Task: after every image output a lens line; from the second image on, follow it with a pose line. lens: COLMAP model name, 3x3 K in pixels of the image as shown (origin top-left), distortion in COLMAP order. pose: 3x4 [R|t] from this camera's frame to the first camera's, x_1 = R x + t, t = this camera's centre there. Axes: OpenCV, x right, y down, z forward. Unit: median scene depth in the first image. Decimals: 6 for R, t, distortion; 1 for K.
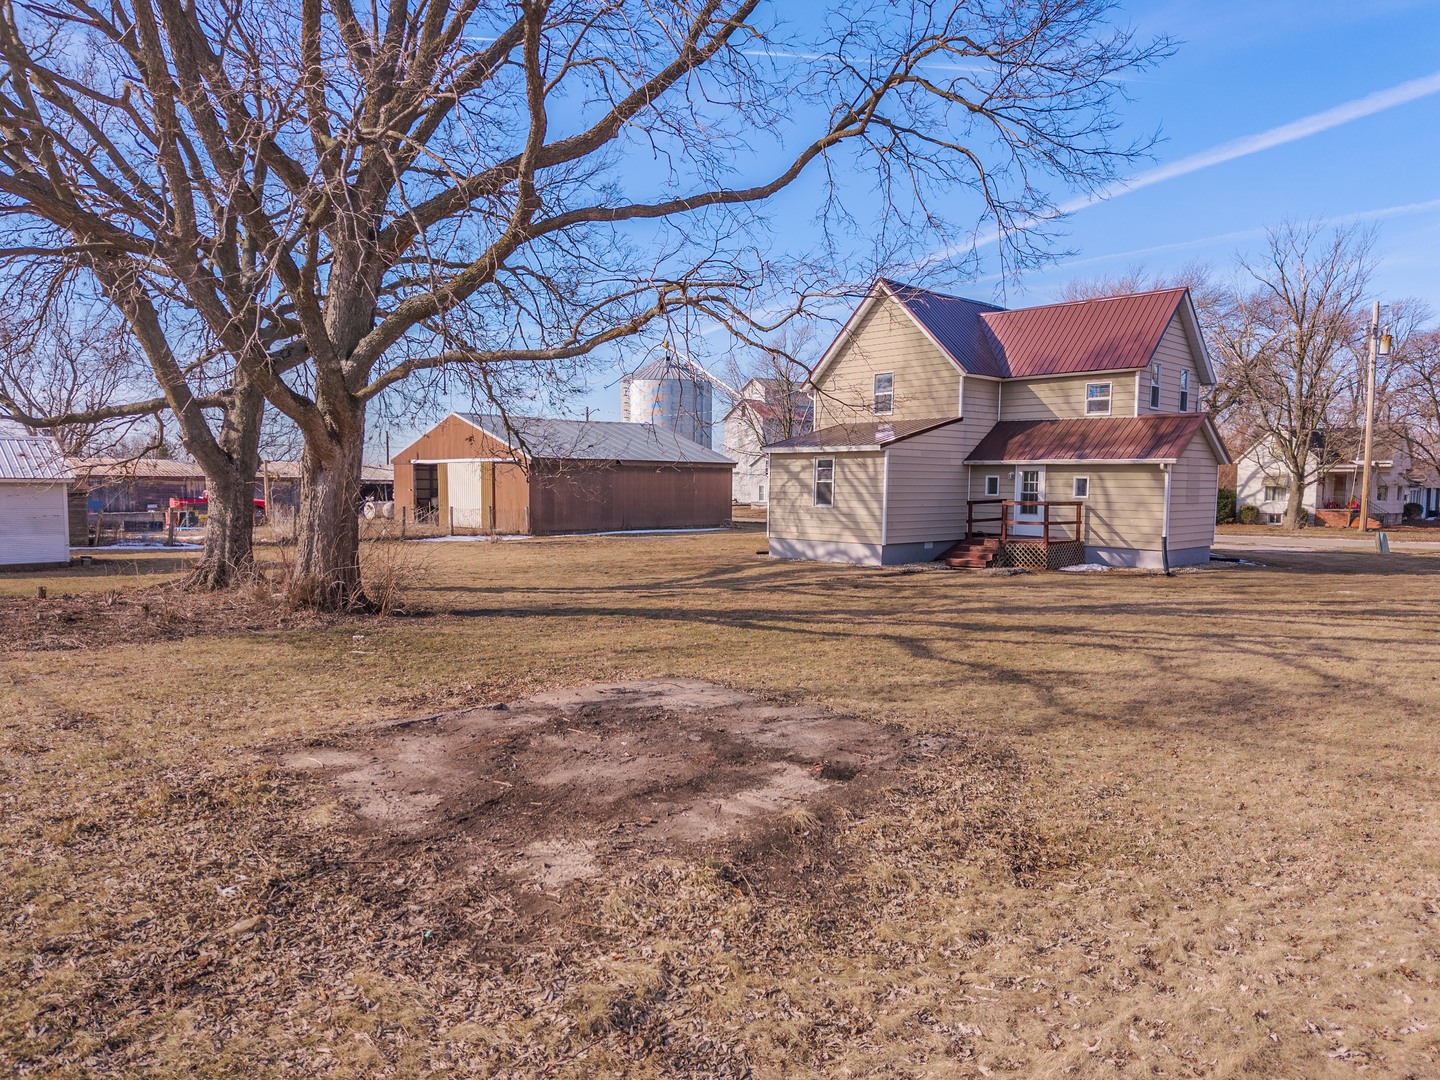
lens RADIAL K [[997.6, 0, 720.0], [0, 997.6, 540.0], [0, 0, 1]] dist [0.131014, -0.000295]
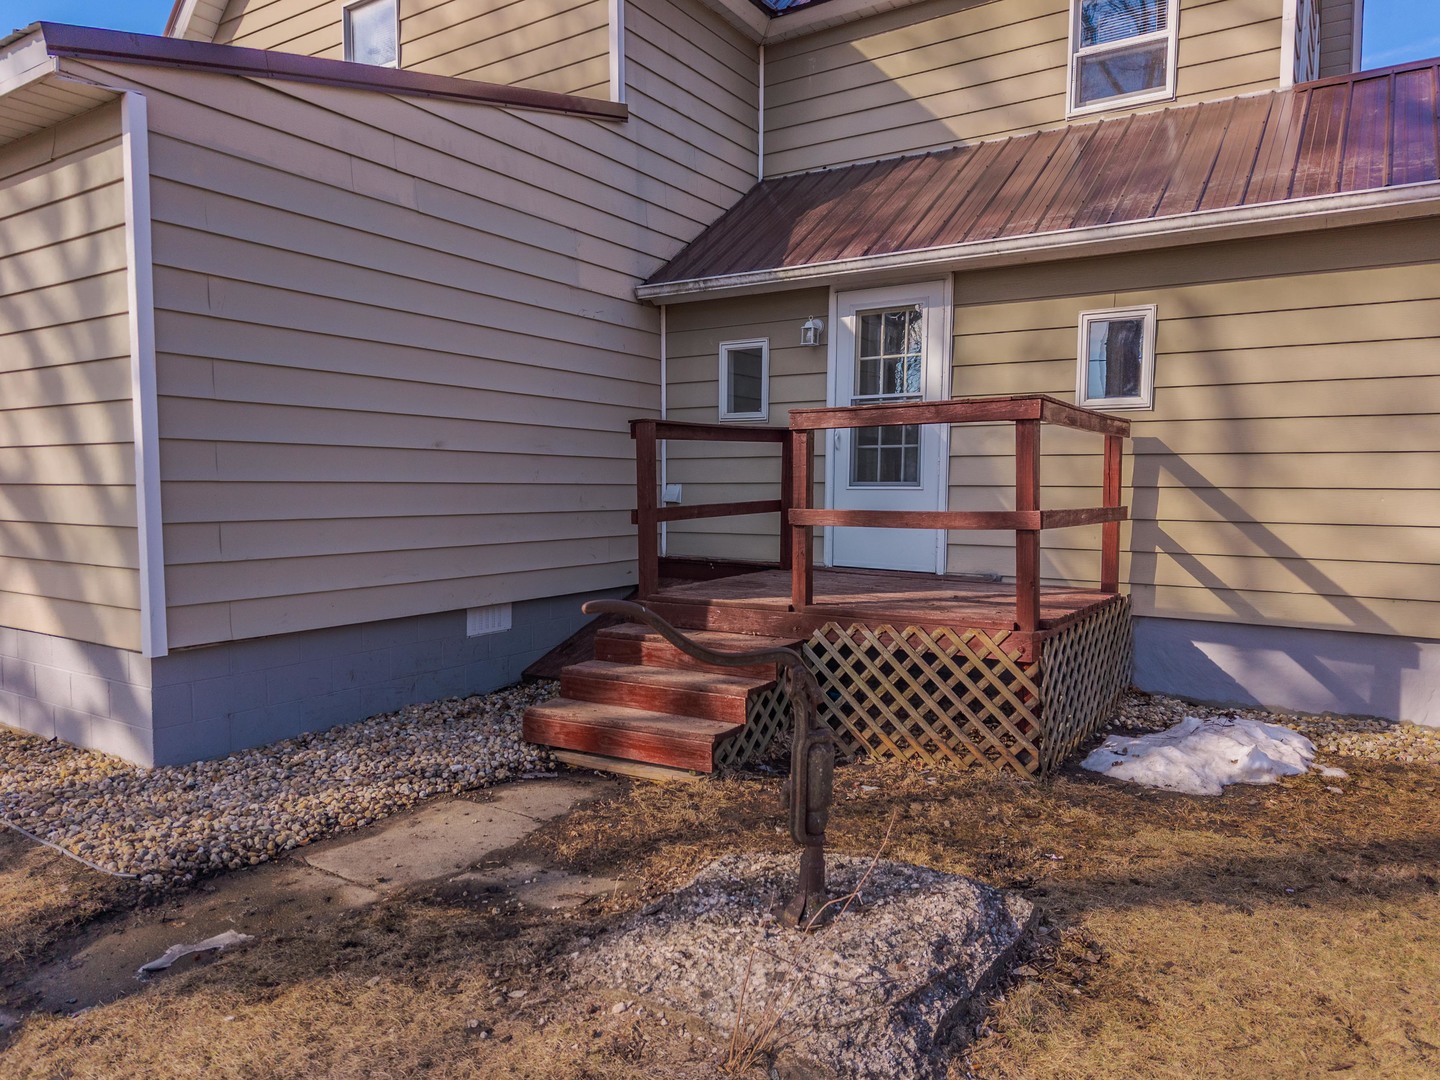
lens RADIAL K [[983.4, 0, 720.0], [0, 983.4, 540.0], [0, 0, 1]] dist [0.003112, -0.001389]
pose [[0.975402, -0.019273, 0.219588, 0.219576], [0.020302, 0.999791, -0.002428, -0.012390], [-0.219496, 0.006826, 0.975590, 0.797053]]
